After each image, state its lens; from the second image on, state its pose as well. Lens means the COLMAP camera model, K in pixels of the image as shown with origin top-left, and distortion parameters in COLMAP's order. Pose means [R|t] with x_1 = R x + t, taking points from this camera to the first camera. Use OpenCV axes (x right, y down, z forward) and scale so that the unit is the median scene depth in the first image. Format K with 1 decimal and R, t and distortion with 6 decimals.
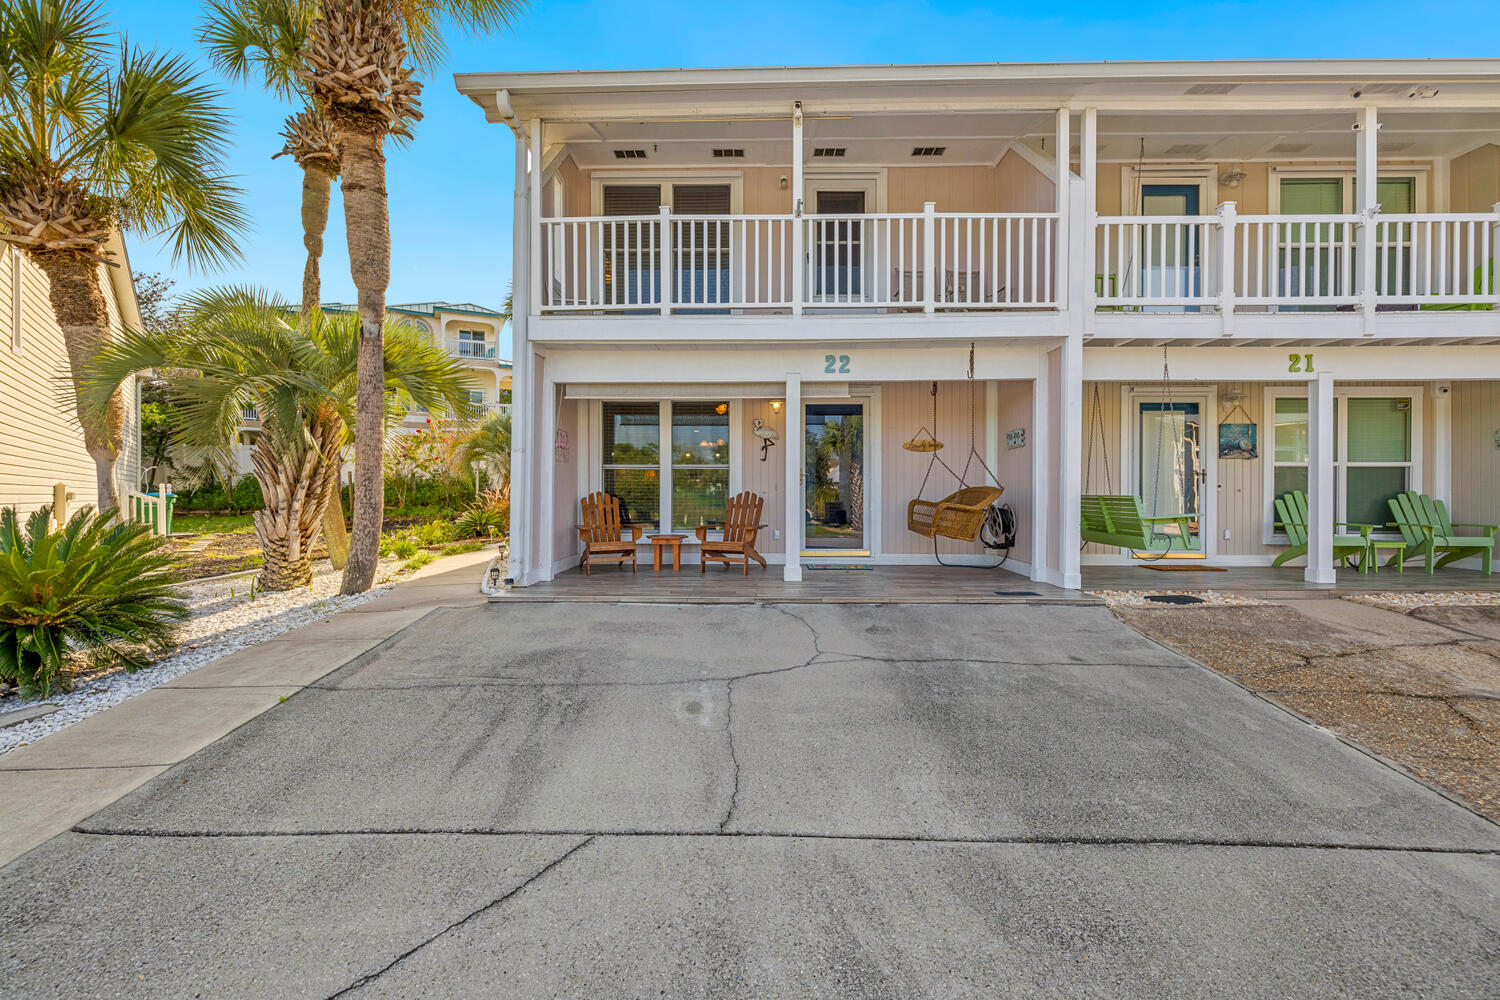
lens RADIAL K [[633.0, 0, 744.3], [0, 633.0, 478.2], [0, 0, 1]] dist [0.000242, -0.000135]
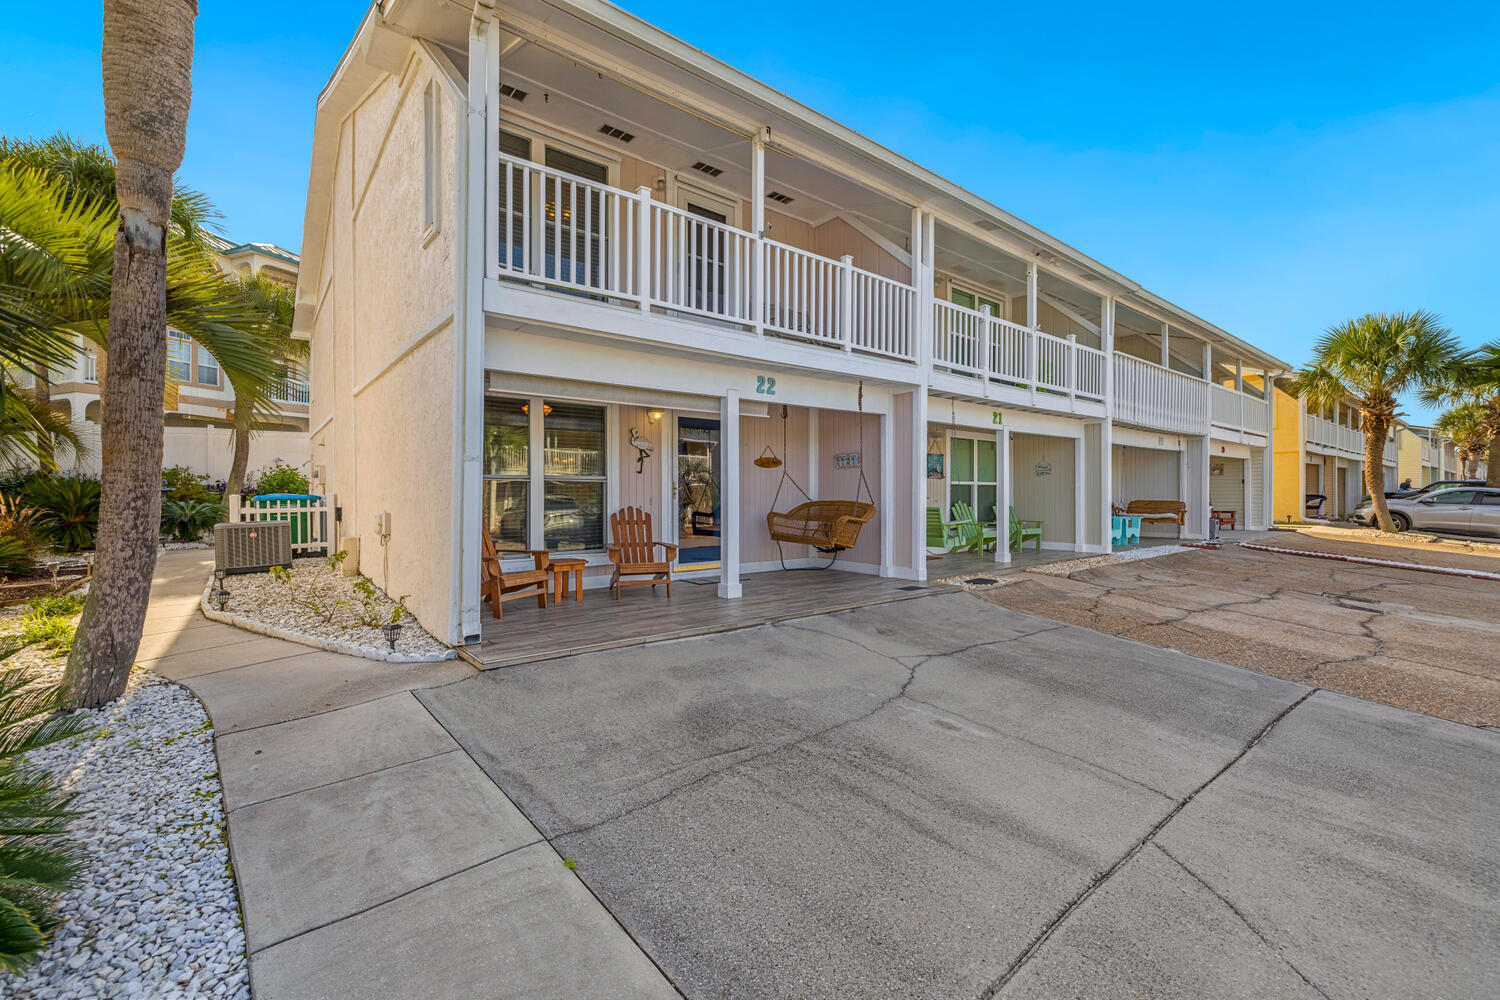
lens RADIAL K [[633.0, 0, 744.3], [0, 633.0, 478.2], [0, 0, 1]] dist [0.000242, -0.000135]
pose [[0.769429, 0.015179, 0.638552, -0.582179], [-0.013763, 0.999879, -0.007184, -0.020318], [-0.638584, -0.003261, 0.769545, 0.233849]]
